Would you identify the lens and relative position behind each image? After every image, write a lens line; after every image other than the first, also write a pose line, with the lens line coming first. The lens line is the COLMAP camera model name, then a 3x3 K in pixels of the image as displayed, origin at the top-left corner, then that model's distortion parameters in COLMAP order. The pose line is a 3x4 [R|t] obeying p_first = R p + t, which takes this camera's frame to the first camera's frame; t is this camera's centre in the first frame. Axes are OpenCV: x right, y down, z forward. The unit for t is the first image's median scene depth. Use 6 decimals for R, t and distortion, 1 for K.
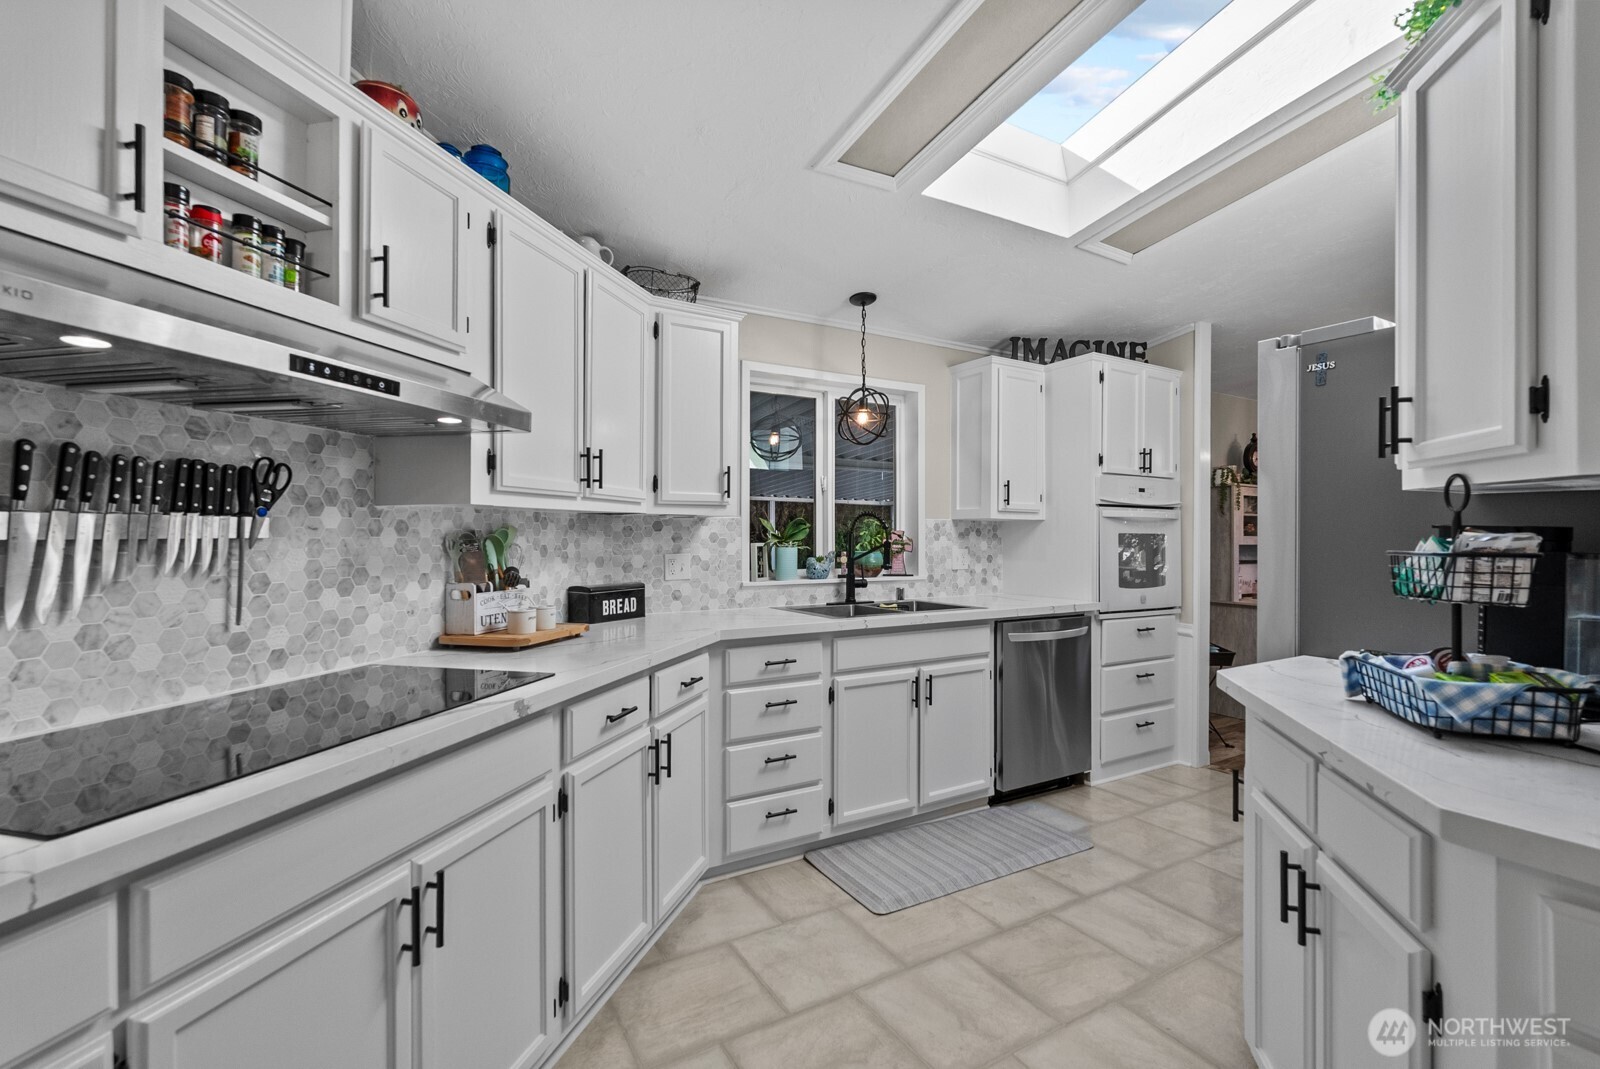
lens RADIAL K [[707.6, 0, 808.2], [0, 707.6, 530.2], [0, 0, 1]] dist [-0.004155, -0.000503]
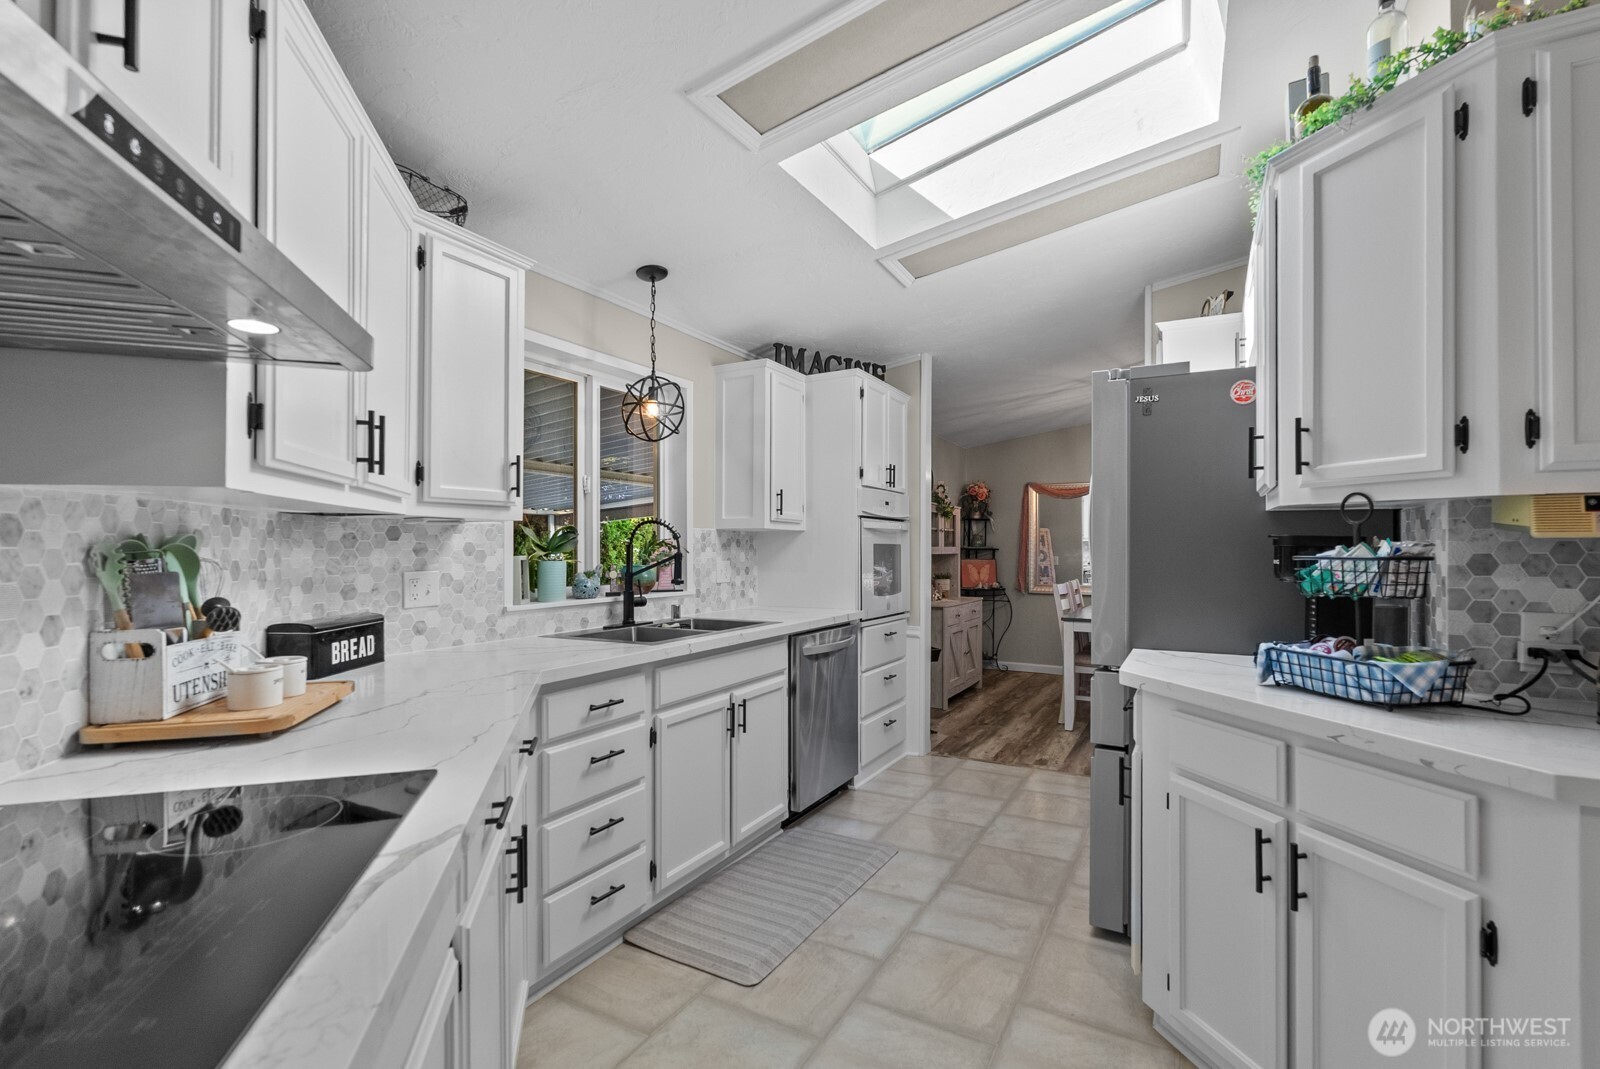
lens RADIAL K [[708.4, 0, 804.2], [0, 708.4, 541.7], [0, 0, 1]] dist [-0.004587, -0.000153]
pose [[0.865004, 0.001821, 0.501762, -0.245877], [-0.001185, 0.999998, -0.001586, 0.003971], [-0.501764, 0.000778, 0.865004, 0.197090]]
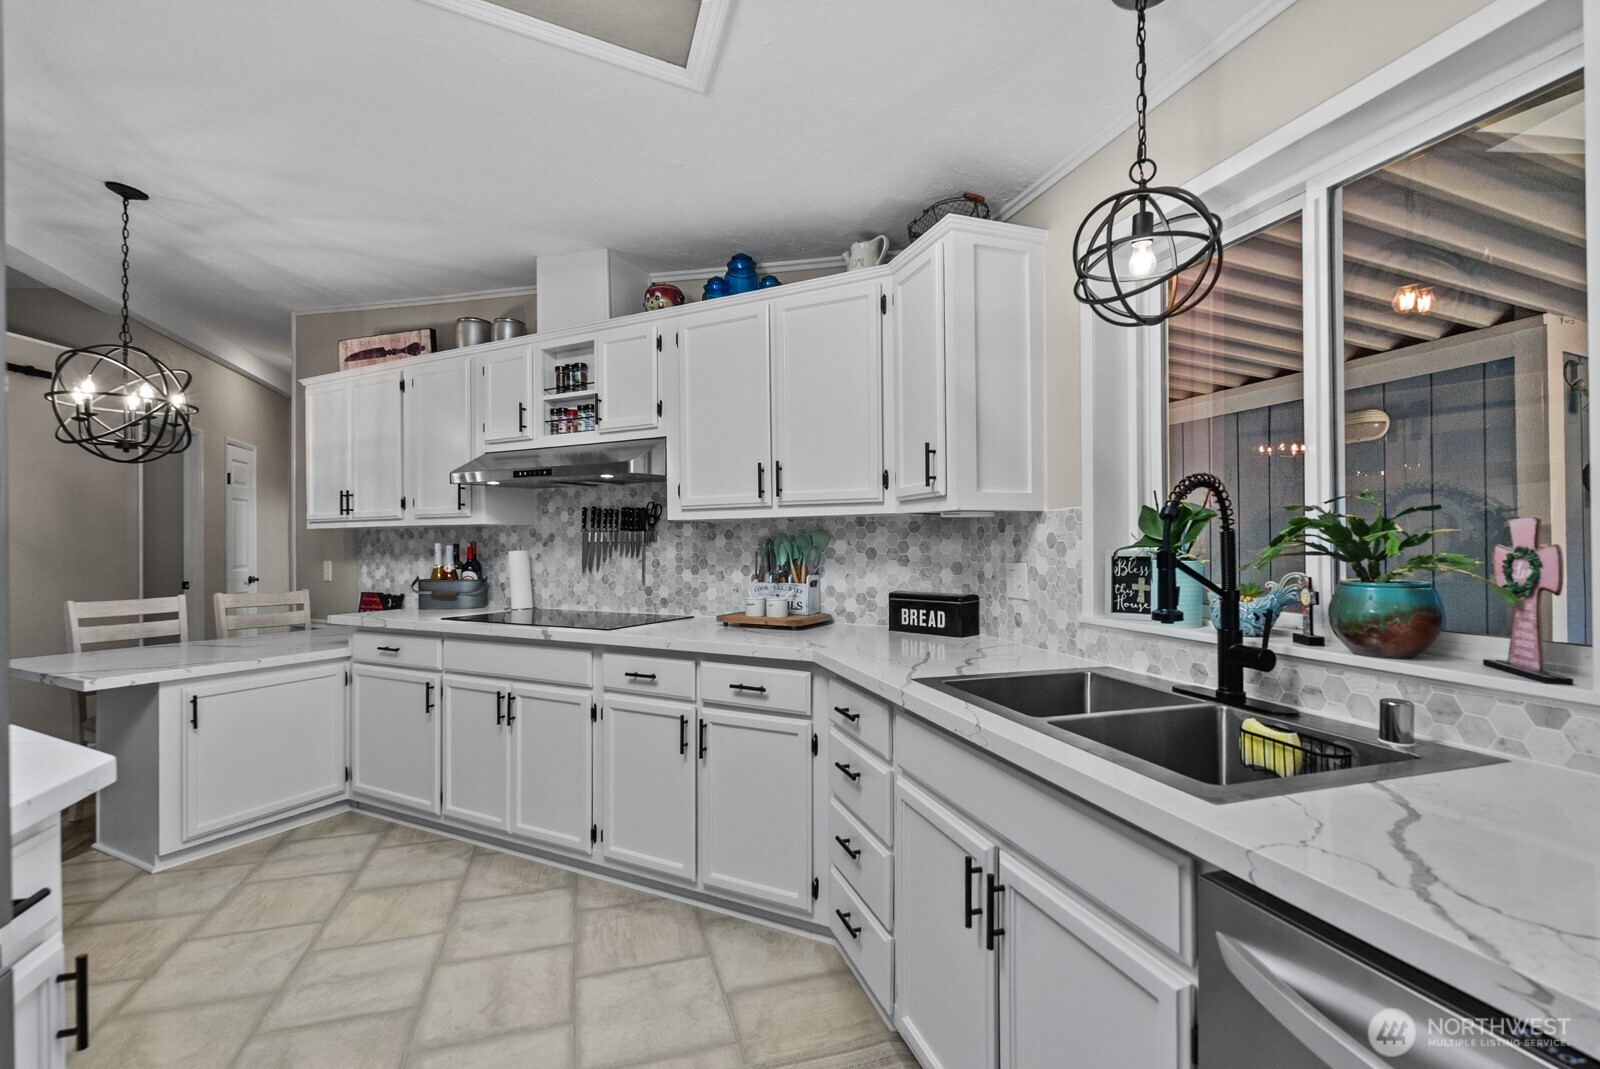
lens RADIAL K [[708.4, 0, 804.2], [0, 708.4, 541.7], [0, 0, 1]] dist [-0.004587, -0.000153]
pose [[-0.217544, 0.002852, -0.976046, 0.670548], [0.012839, 0.999918, 0.000060, 0.010099], [0.975966, -0.012519, -0.217562, 1.109898]]
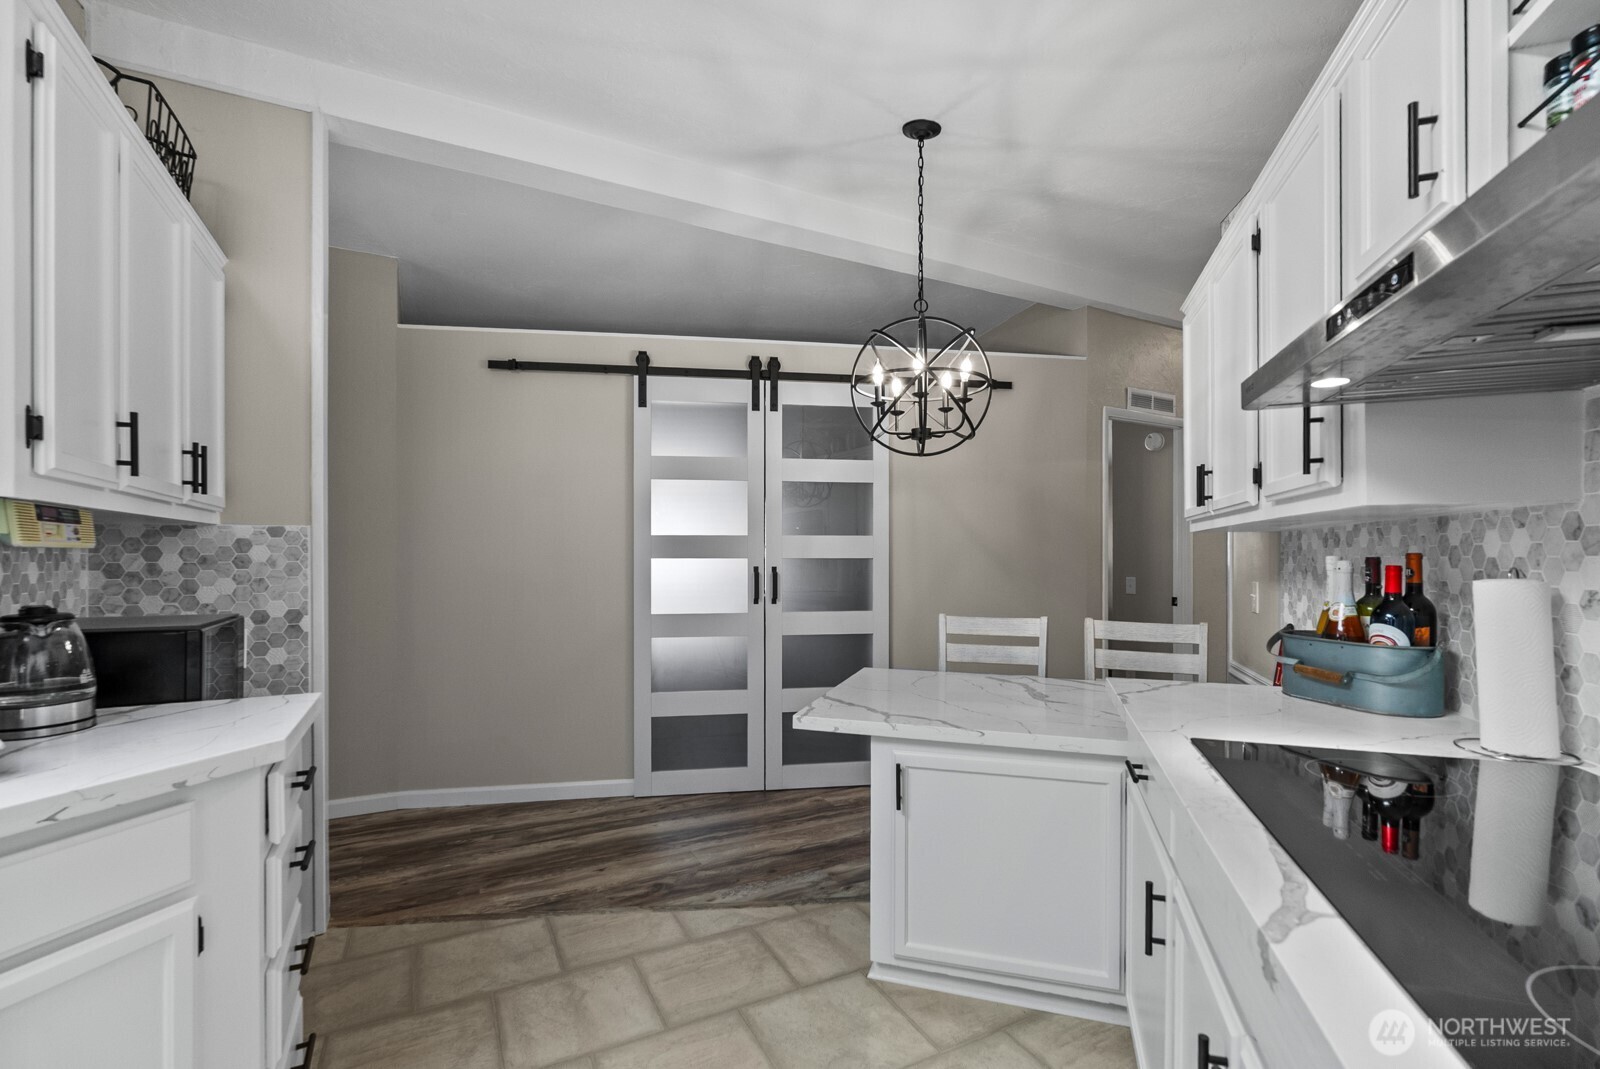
lens RADIAL K [[721.9, 0, 805.8], [0, 721.9, 553.0], [0, 0, 1]] dist [-0.001526, -0.000118]
pose [[-0.998273, -0.001153, 0.058733, -0.093341], [-0.001570, 0.999974, -0.007052, 0.006963], [-0.058723, -0.007132, -0.998249, 0.781009]]
